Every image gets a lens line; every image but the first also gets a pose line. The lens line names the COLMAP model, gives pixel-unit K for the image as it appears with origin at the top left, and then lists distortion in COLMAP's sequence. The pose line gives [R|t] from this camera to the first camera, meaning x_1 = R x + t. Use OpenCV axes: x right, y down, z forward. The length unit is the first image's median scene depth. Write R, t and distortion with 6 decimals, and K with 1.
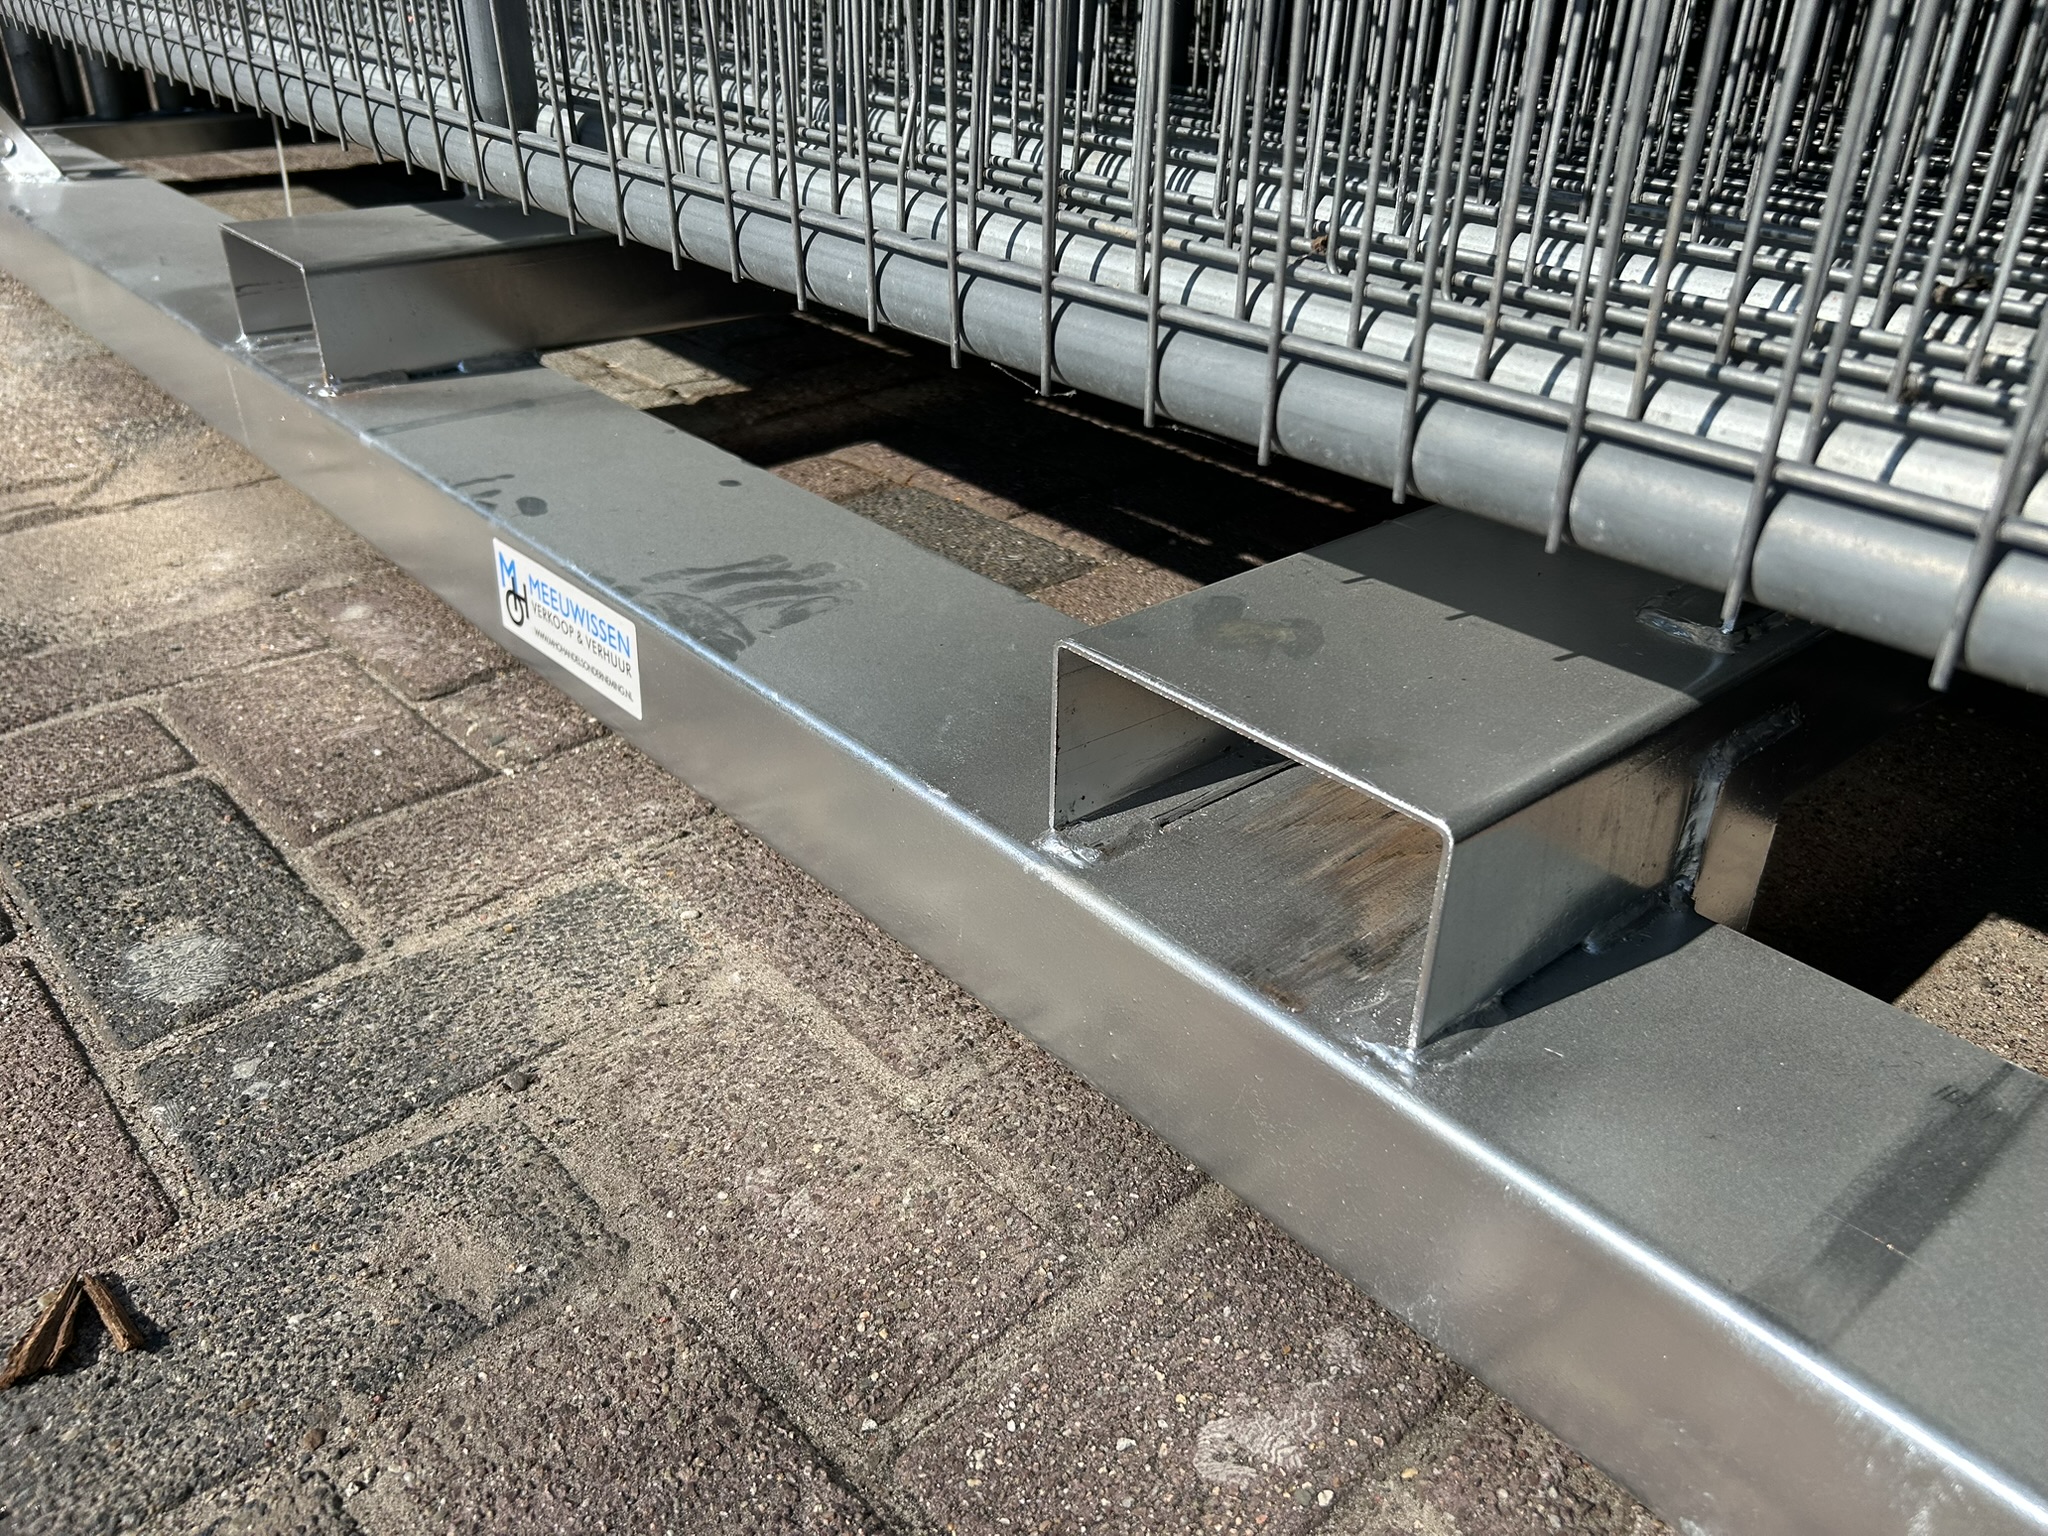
lens RADIAL K [[1557.0, 0, 1026.7], [0, 1557.0, 793.9], [0, 0, 1]] dist [0.033023, -0.042918]
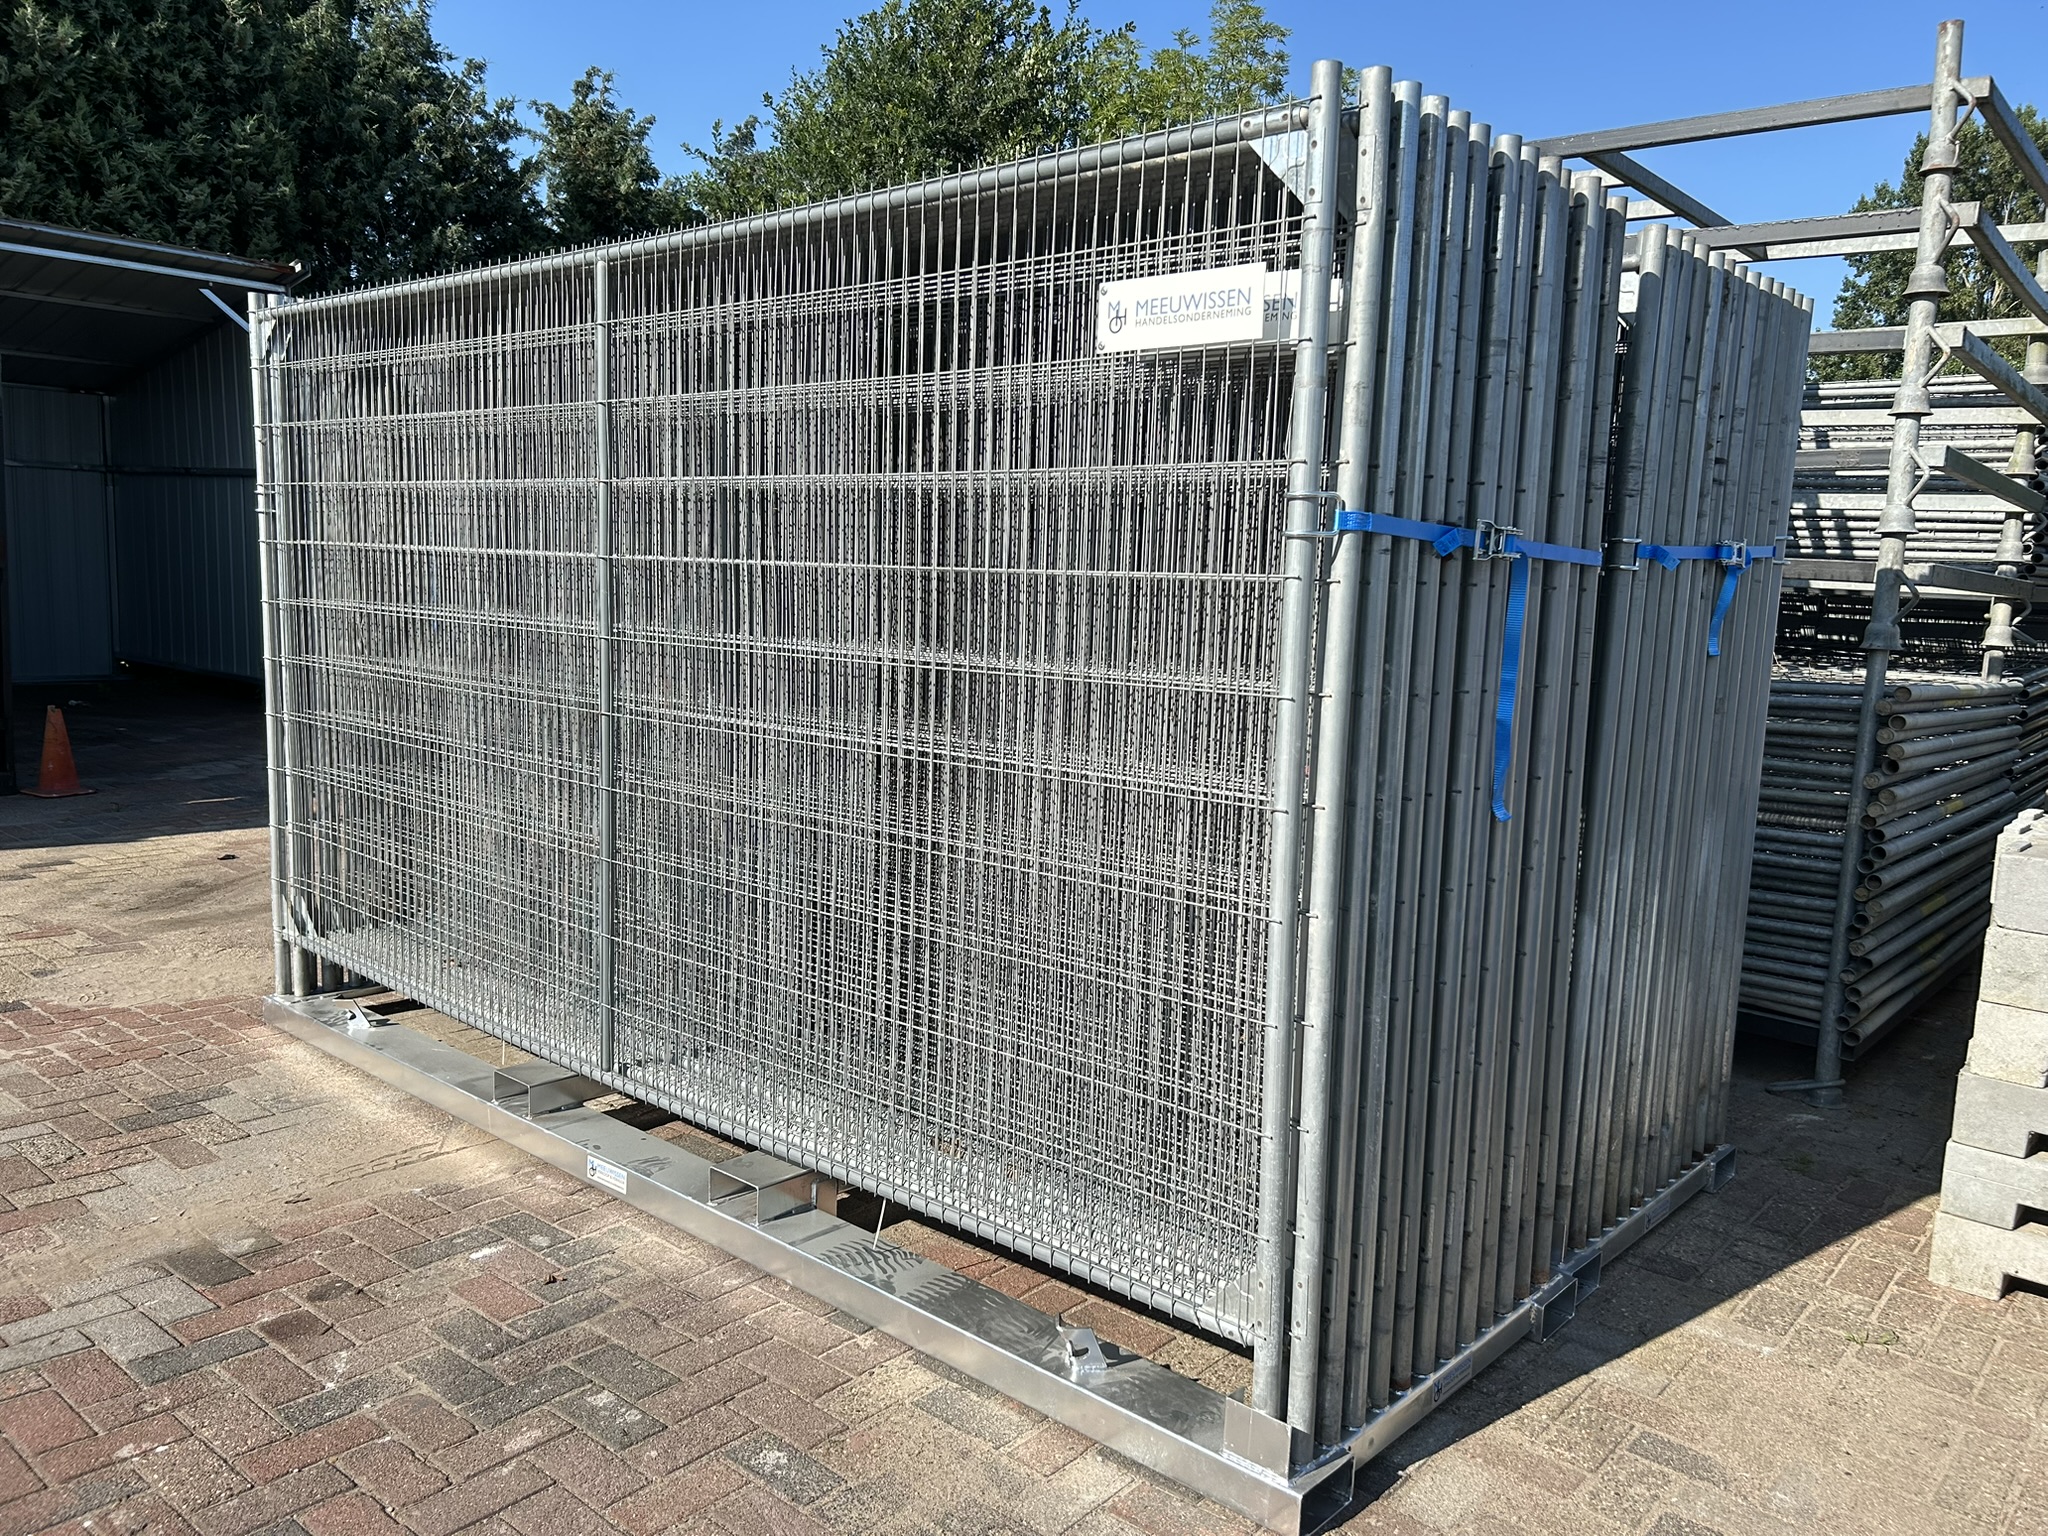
lens RADIAL K [[1557.0, 0, 1026.7], [0, 1557.0, 793.9], [0, 0, 1]] dist [0.033023, -0.042918]
pose [[0.991566, -0.011286, 0.129113, 0.312865], [0.058434, 0.928135, -0.367629, 0.569929], [-0.115685, 0.372073, 0.920966, -3.498885]]
